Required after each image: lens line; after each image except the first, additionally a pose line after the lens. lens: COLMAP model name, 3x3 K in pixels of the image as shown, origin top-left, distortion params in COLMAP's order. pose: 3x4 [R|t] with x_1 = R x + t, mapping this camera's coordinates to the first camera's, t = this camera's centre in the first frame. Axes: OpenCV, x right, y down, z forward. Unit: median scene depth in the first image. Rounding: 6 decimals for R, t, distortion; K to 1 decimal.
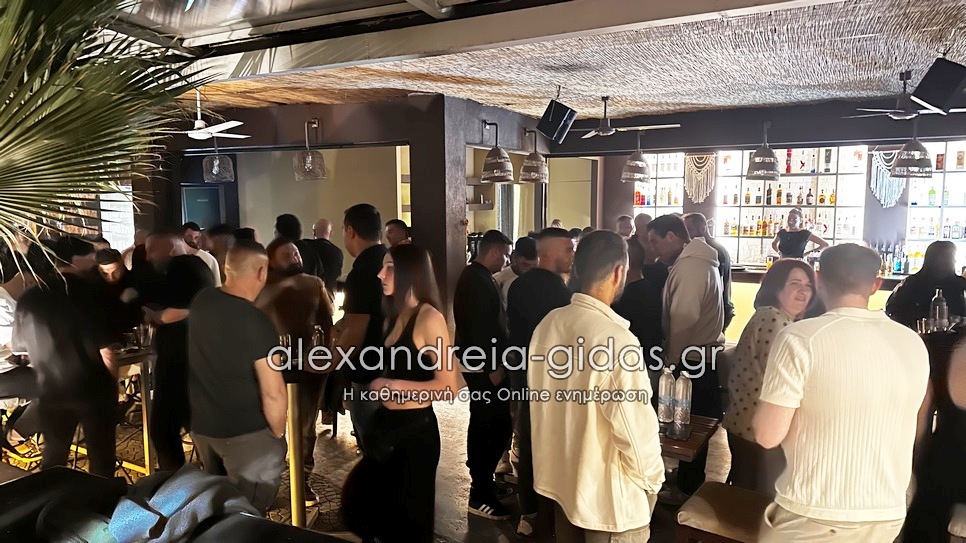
lens RADIAL K [[673.7, 0, 483.0], [0, 673.7, 271.5], [0, 0, 1]] dist [0.119277, -0.176459]
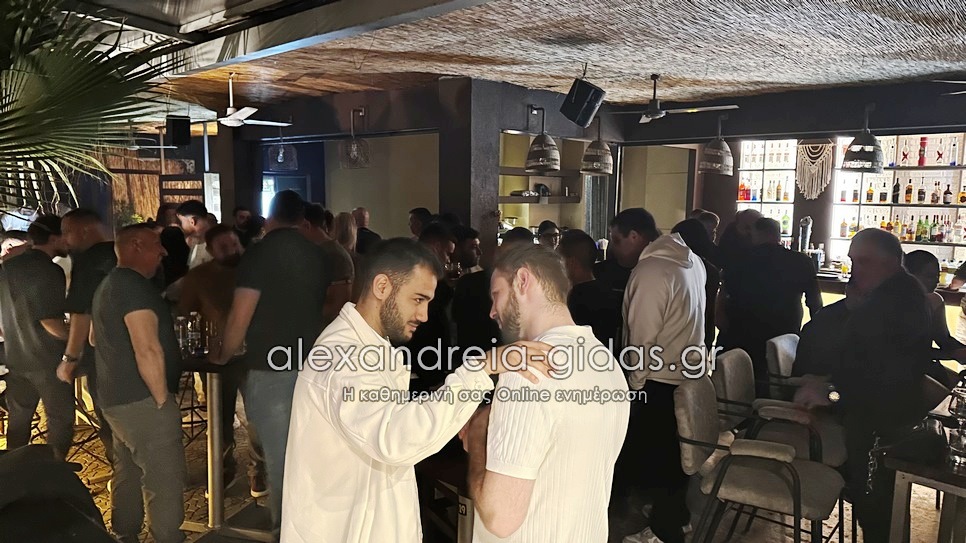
lens RADIAL K [[665.5, 0, 482.5], [0, 665.5, 289.4], [0, 0, 1]] dist [0.056818, -0.059144]
pose [[0.969249, 0.052273, -0.240466, 0.166703], [-0.042842, 0.998100, 0.044285, -0.007821], [0.242324, -0.032622, 0.969647, 0.083459]]
